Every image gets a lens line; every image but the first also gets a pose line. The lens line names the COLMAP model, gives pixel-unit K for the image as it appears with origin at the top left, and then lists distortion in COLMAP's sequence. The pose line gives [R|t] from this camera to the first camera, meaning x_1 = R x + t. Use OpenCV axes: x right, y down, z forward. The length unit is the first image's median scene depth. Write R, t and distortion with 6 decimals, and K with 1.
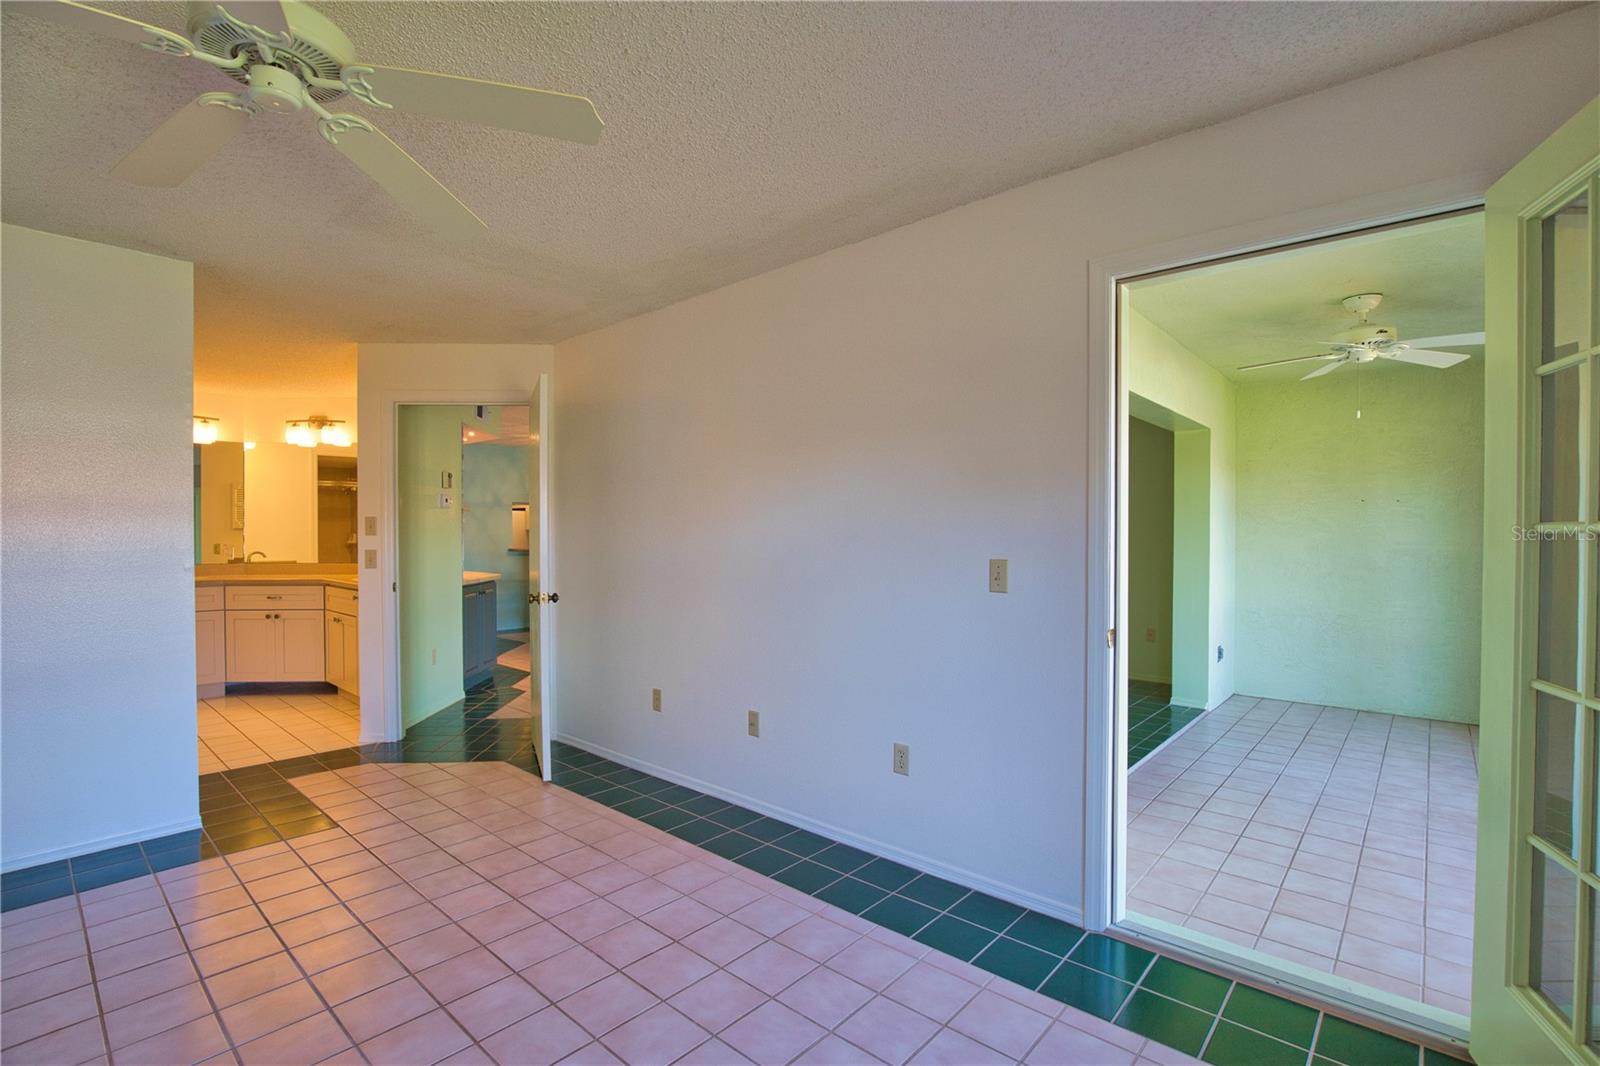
lens RADIAL K [[730.4, 0, 805.1], [0, 730.4, 540.0], [0, 0, 1]] dist [-0.039121, 0.008628]
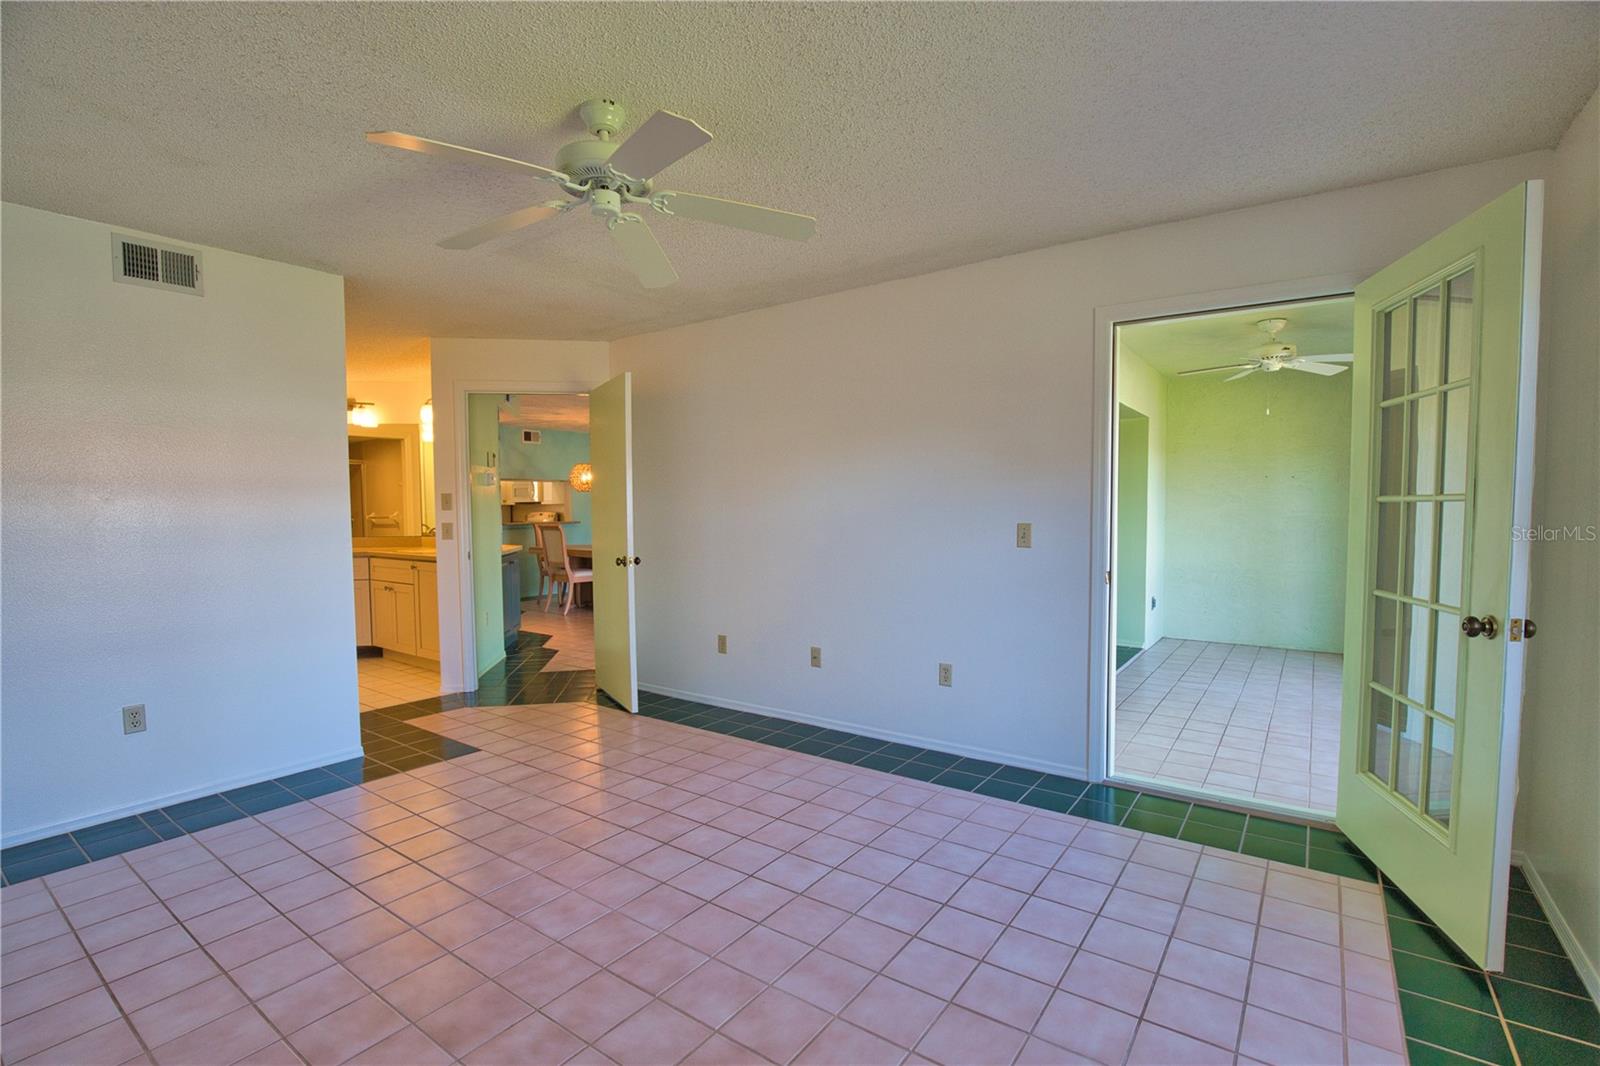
lens RADIAL K [[730.9, 0, 803.2], [0, 730.9, 542.4], [0, 0, 1]] dist [-0.030658, 0.000261]
pose [[0.994752, -0.011131, 0.101705, -0.215031], [0.007119, 0.999185, 0.039723, 0.003746], [-0.102064, -0.038790, 0.994021, -0.240812]]
